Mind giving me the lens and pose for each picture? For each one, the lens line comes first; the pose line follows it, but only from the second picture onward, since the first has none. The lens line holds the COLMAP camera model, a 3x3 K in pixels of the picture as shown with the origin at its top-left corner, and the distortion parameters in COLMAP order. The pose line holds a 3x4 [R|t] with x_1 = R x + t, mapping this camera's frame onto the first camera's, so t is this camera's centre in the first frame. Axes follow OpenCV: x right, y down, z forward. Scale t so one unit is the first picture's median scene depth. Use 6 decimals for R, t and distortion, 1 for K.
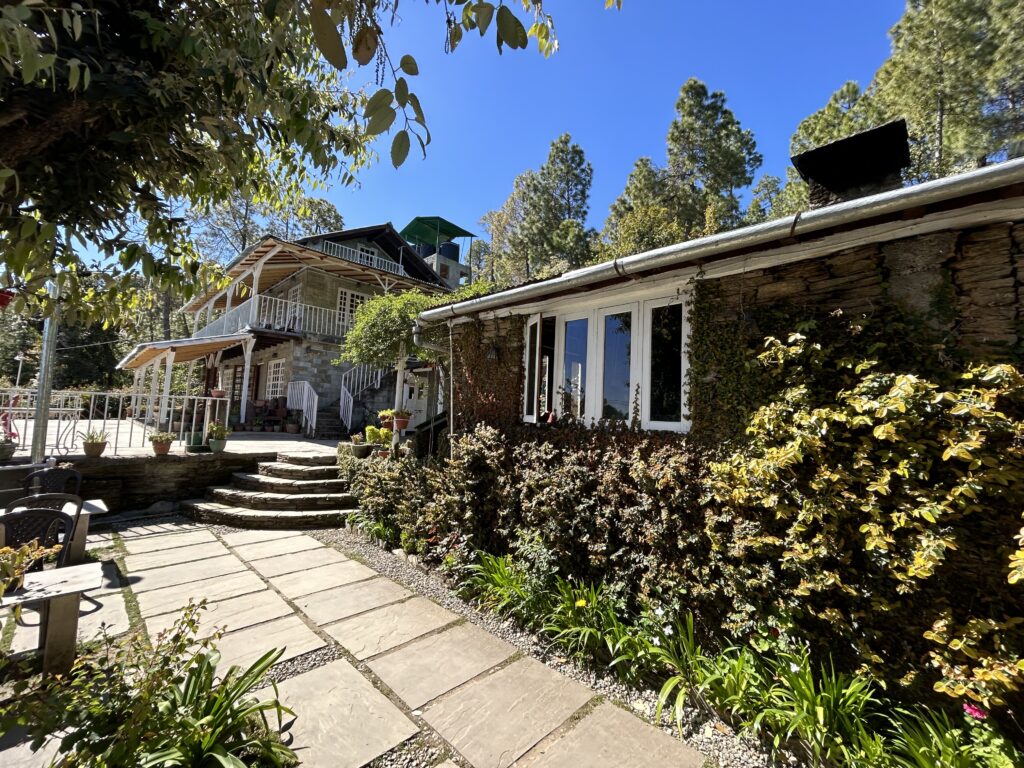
lens RADIAL K [[412.7, 0, 512.3], [0, 412.7, 388.4], [0, 0, 1]] dist [0.000126, 0.000002]
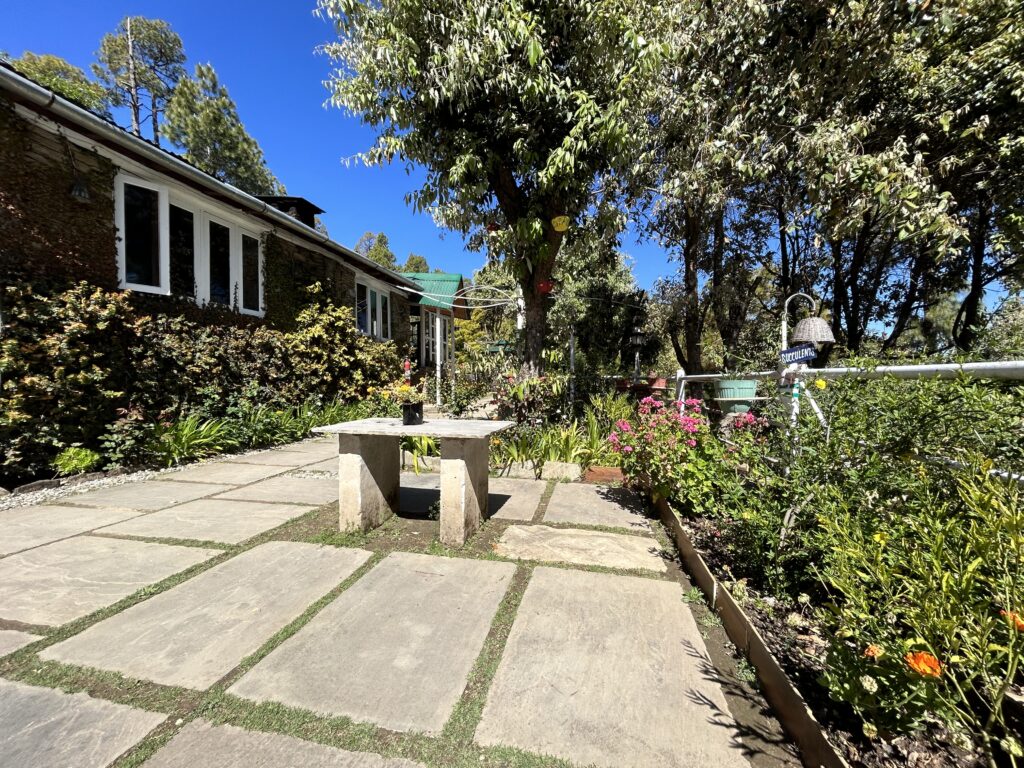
lens RADIAL K [[412.7, 0, 512.8], [0, 412.7, 381.8], [0, 0, 1]] dist [0.000126, 0.000002]
pose [[-0.536195, -0.055373, 0.842276, -1.527780], [-0.094429, 0.995517, 0.005334, 0.250681], [-0.838796, -0.076676, -0.539020, 0.969240]]
